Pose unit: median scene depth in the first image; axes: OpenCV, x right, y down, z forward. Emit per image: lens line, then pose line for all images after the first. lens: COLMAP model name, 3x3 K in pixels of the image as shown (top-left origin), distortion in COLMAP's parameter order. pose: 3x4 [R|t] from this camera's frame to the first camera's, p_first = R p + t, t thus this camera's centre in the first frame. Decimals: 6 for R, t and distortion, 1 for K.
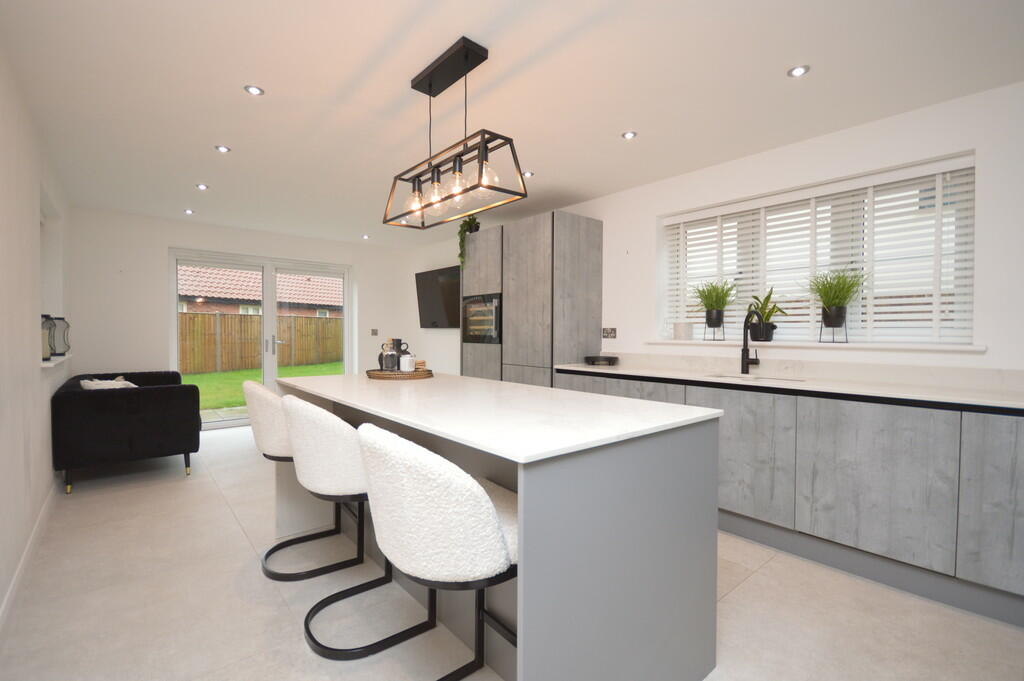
lens RADIAL K [[457.3, 0, 512.0], [0, 457.3, 340.5], [0, 0, 1]] dist [0.000156, -0.000057]
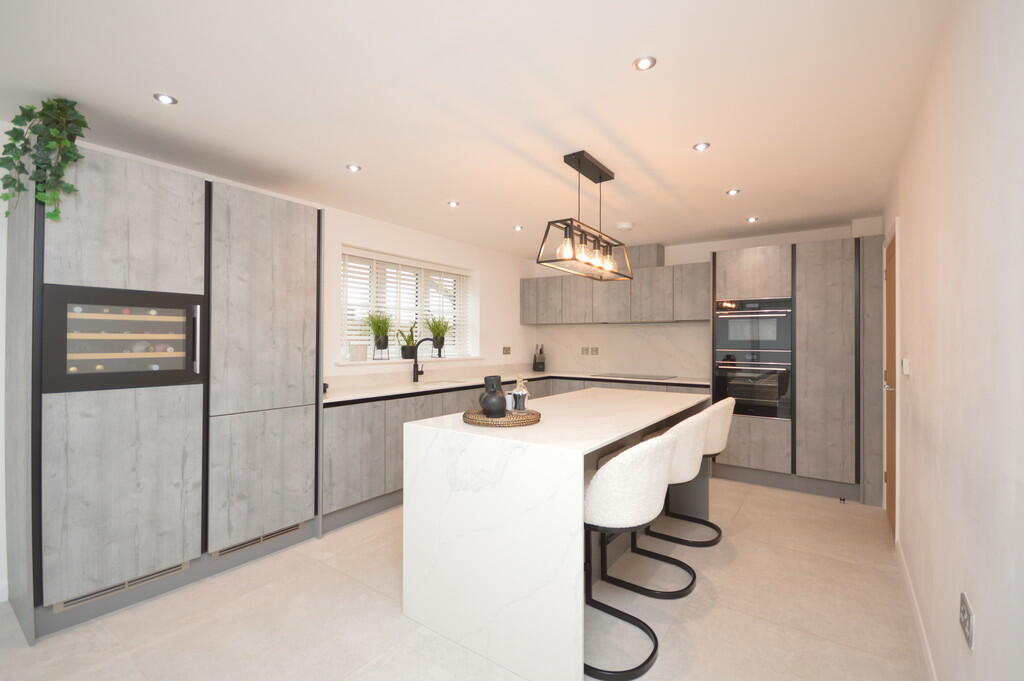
lens RADIAL K [[457.3, 0, 512.0], [0, 457.3, 340.5], [0, 0, 1]] dist [0.000156, -0.000057]
pose [[-0.238958, -0.008447, 0.970993, -0.765761], [0.009440, 0.999895, 0.011021, -0.055663], [-0.970984, 0.011800, -0.238853, 0.852224]]
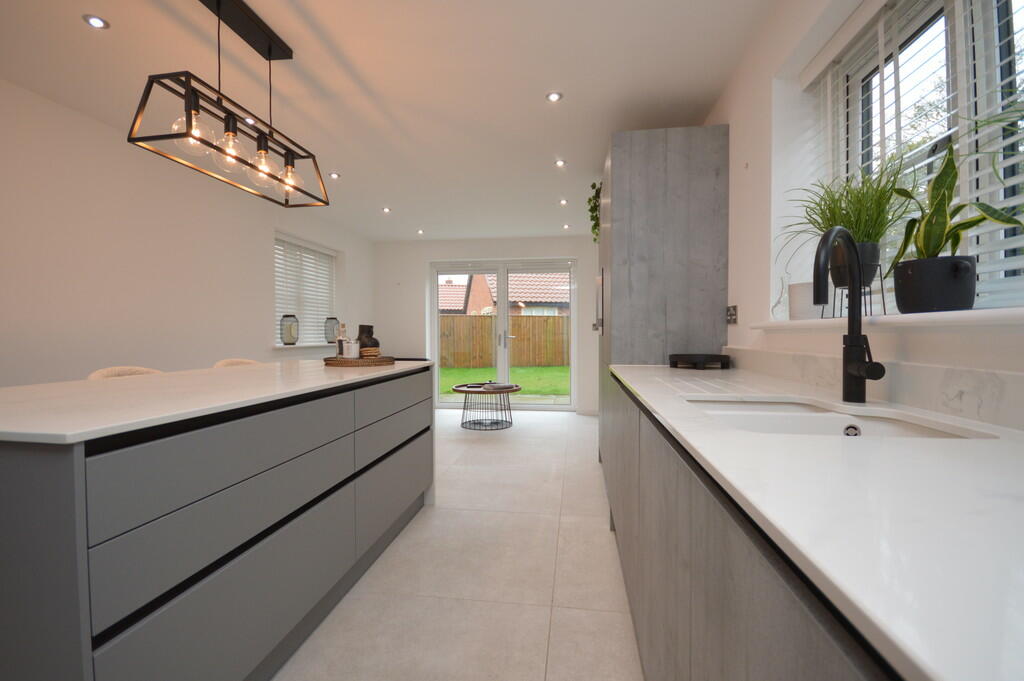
lens RADIAL K [[457.3, 0, 512.0], [0, 457.3, 340.5], [0, 0, 1]] dist [0.000156, -0.000057]
pose [[0.666387, 0.000931, -0.745605, 0.485695], [-0.001842, 0.999998, -0.000397, 0.018520], [0.745603, 0.001637, 0.666388, 0.434421]]
